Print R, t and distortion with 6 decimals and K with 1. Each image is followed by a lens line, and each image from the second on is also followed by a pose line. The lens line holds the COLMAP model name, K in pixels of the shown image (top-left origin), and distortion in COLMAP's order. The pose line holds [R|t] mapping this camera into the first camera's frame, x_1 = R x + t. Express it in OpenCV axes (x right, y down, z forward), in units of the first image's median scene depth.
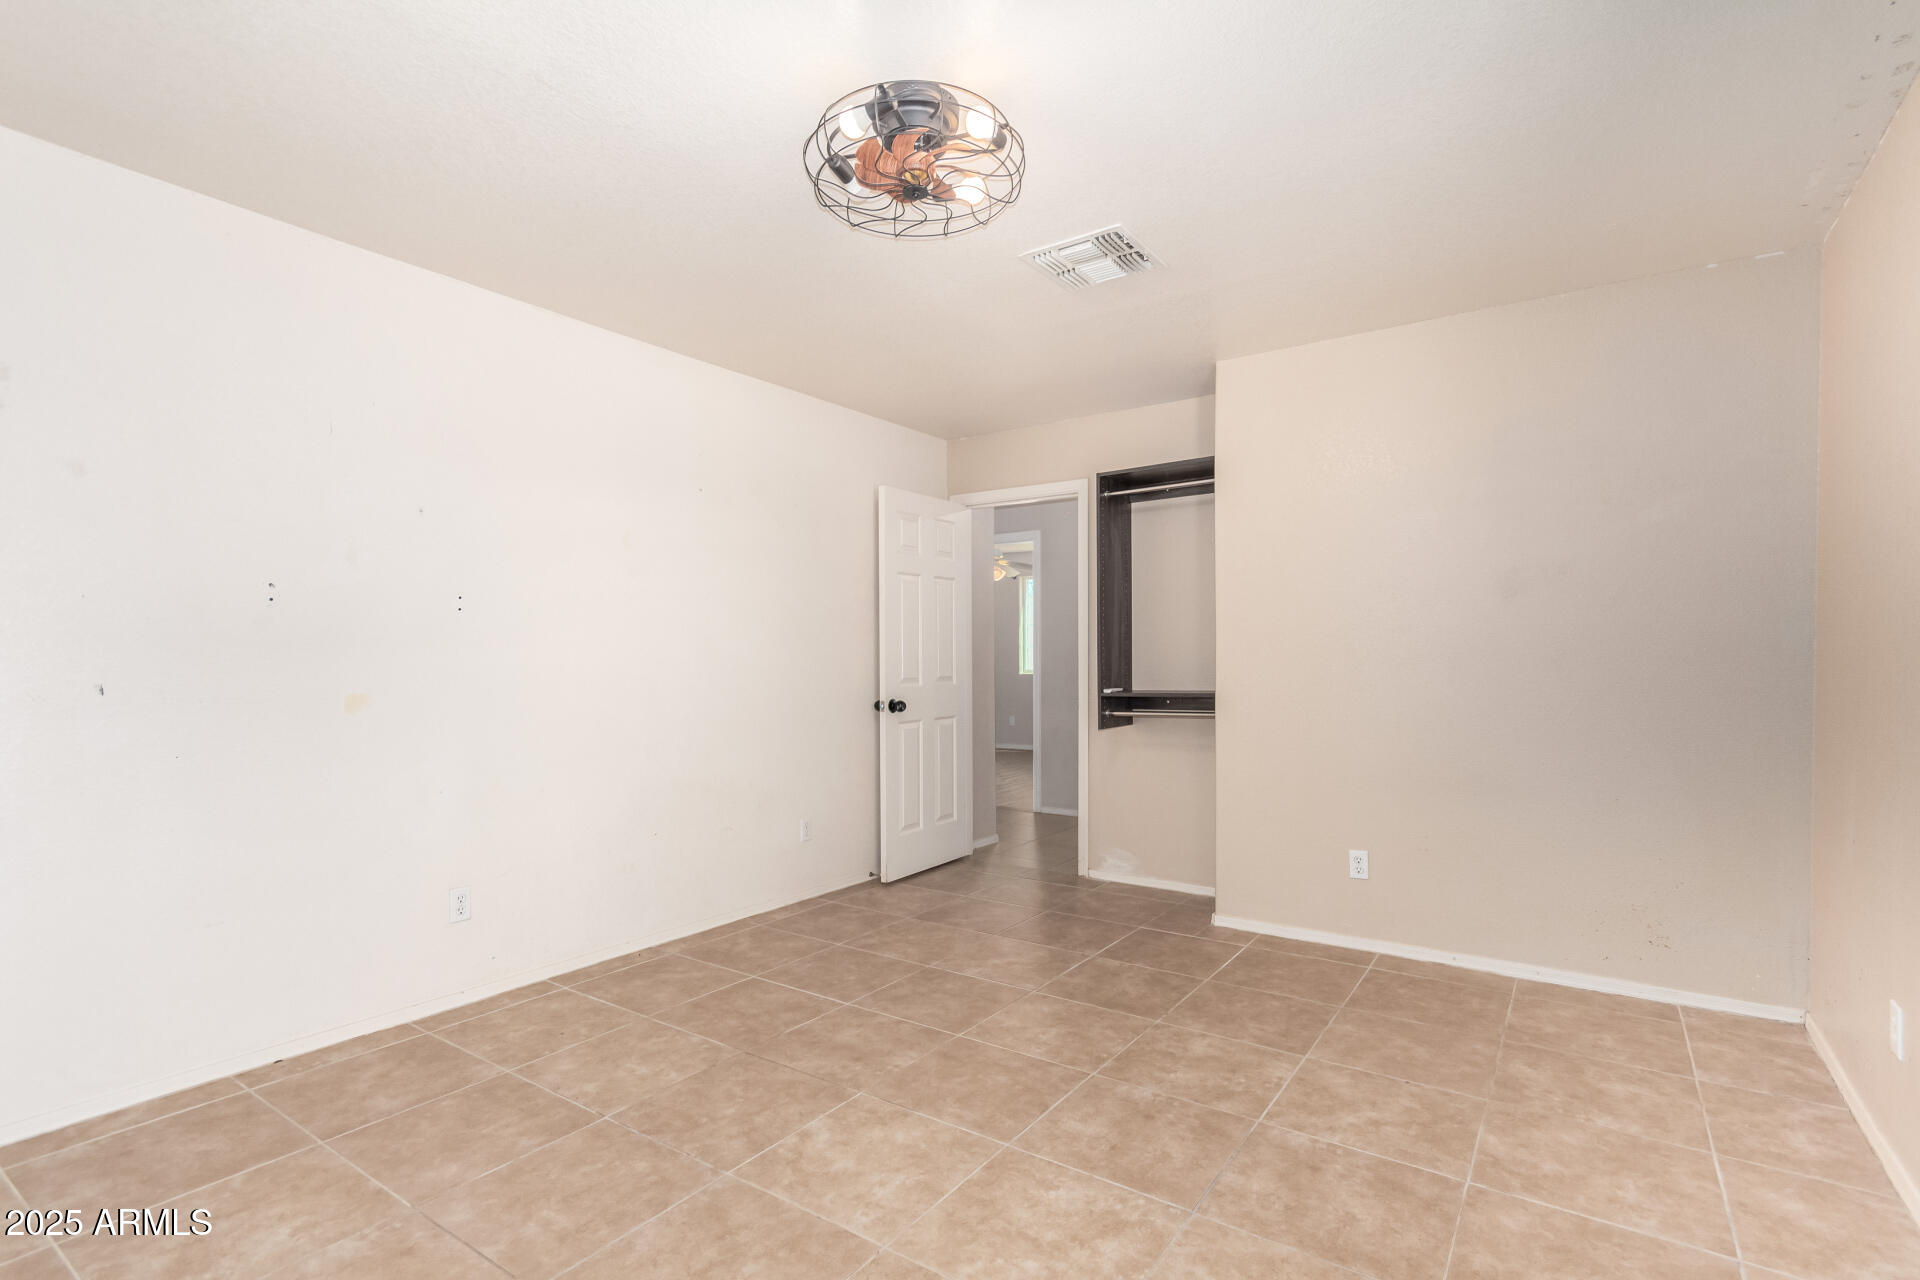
lens RADIAL K [[897.3, 0, 959.8], [0, 897.3, 645.9], [0, 0, 1]] dist [0.002940, 0.000411]
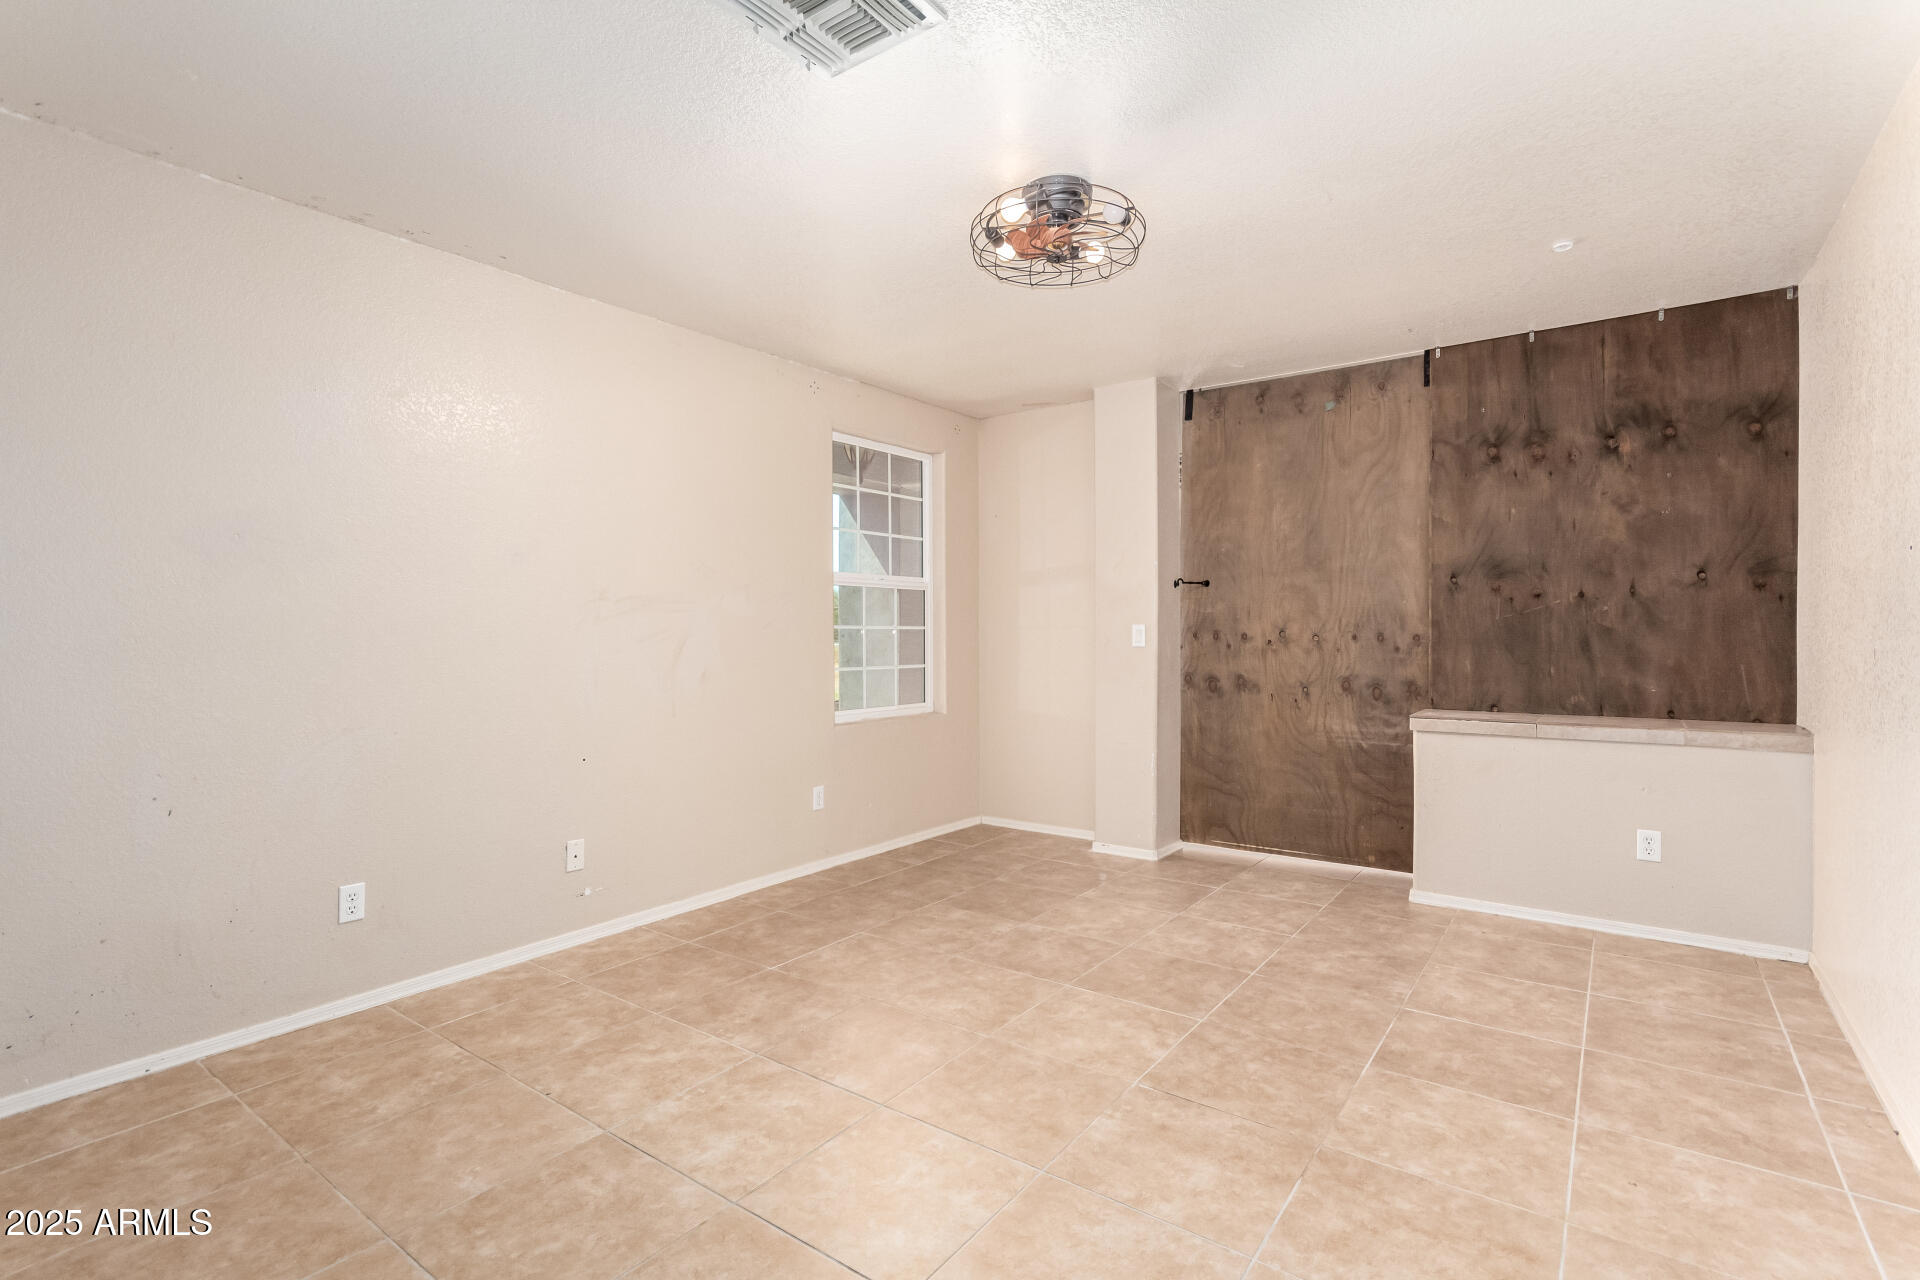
lens RADIAL K [[897.3, 0, 960.6], [0, 897.3, 639.9], [0, 0, 1]] dist [0.002940, 0.000411]
pose [[-0.999605, 0.007986, 0.026929, 0.048840], [0.007859, 0.999958, -0.004802, 0.027815], [-0.026966, -0.004588, -0.999626, 2.051147]]
